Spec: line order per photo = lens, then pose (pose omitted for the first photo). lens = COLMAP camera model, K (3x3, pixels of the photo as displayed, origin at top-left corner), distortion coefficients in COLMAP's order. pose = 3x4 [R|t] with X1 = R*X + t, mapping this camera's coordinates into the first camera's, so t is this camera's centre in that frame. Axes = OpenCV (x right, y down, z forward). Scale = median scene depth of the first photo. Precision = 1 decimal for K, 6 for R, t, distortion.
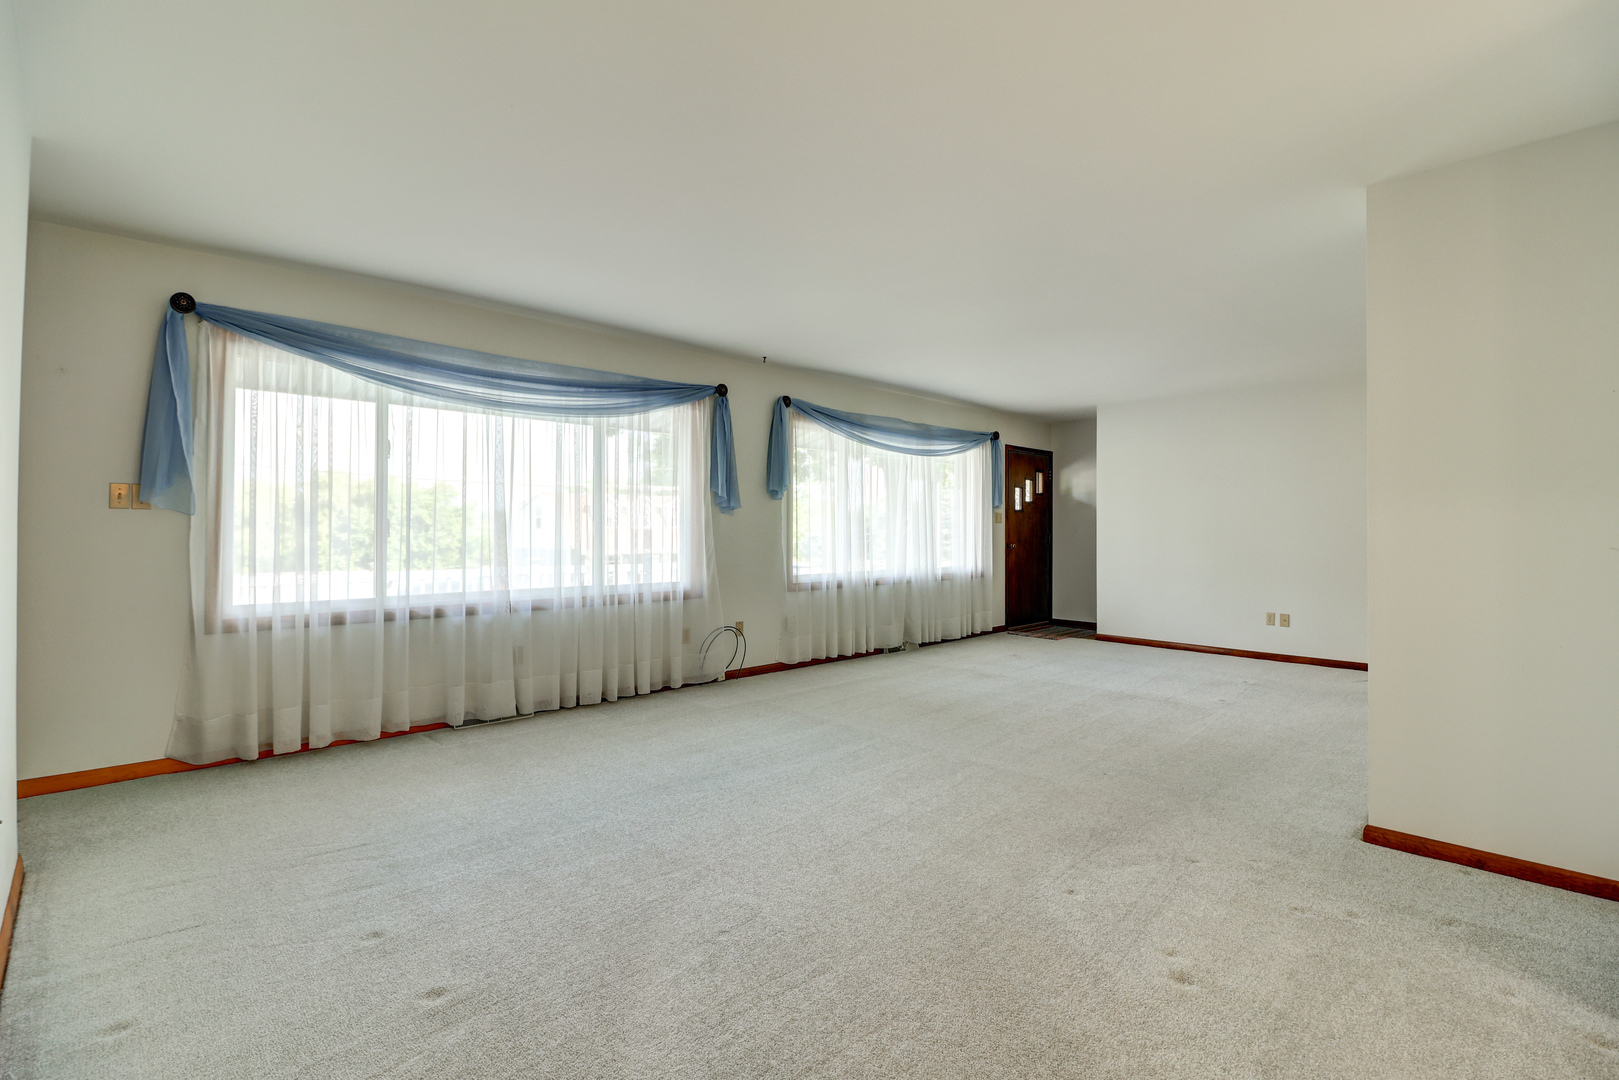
lens RADIAL K [[750.9, 0, 814.5], [0, 750.9, 522.7], [0, 0, 1]] dist [-0.000832, -0.014038]
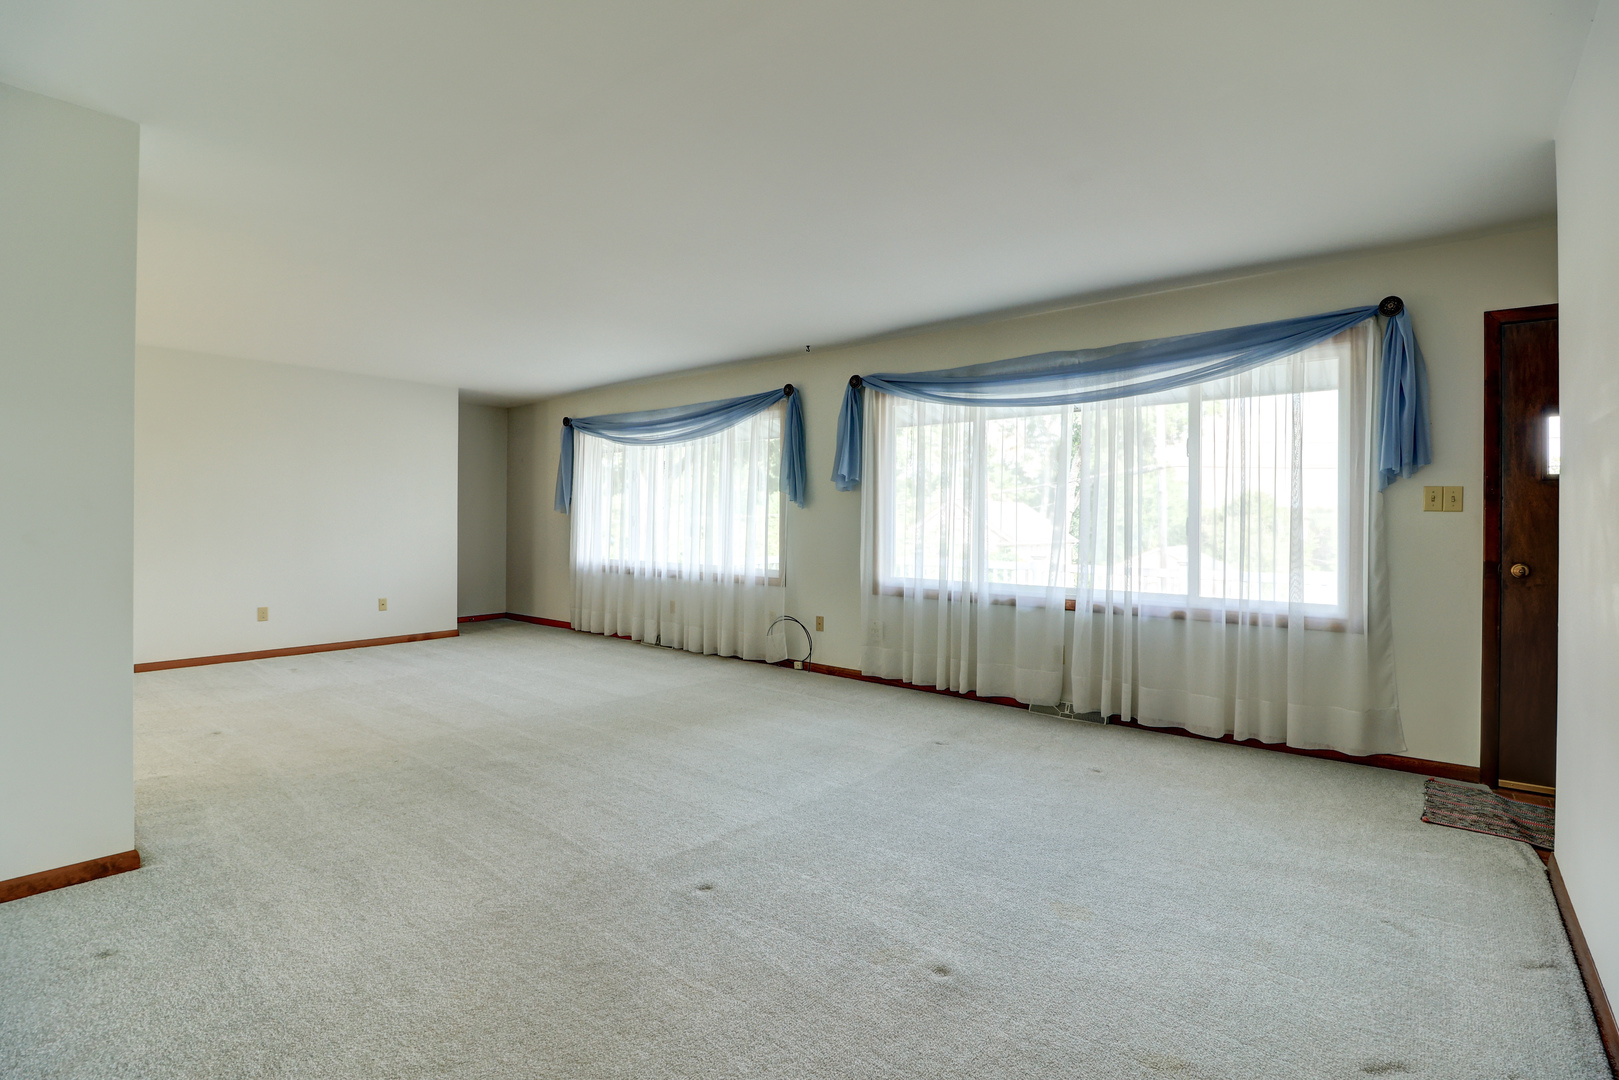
lens RADIAL K [[750.9, 0, 814.5], [0, 750.9, 522.7], [0, 0, 1]] dist [-0.000832, -0.014038]
pose [[0.108430, -0.005676, -0.994088, 0.803086], [-0.000968, 0.999983, -0.005815, 0.012690], [0.994104, 0.001593, 0.108422, 0.804716]]
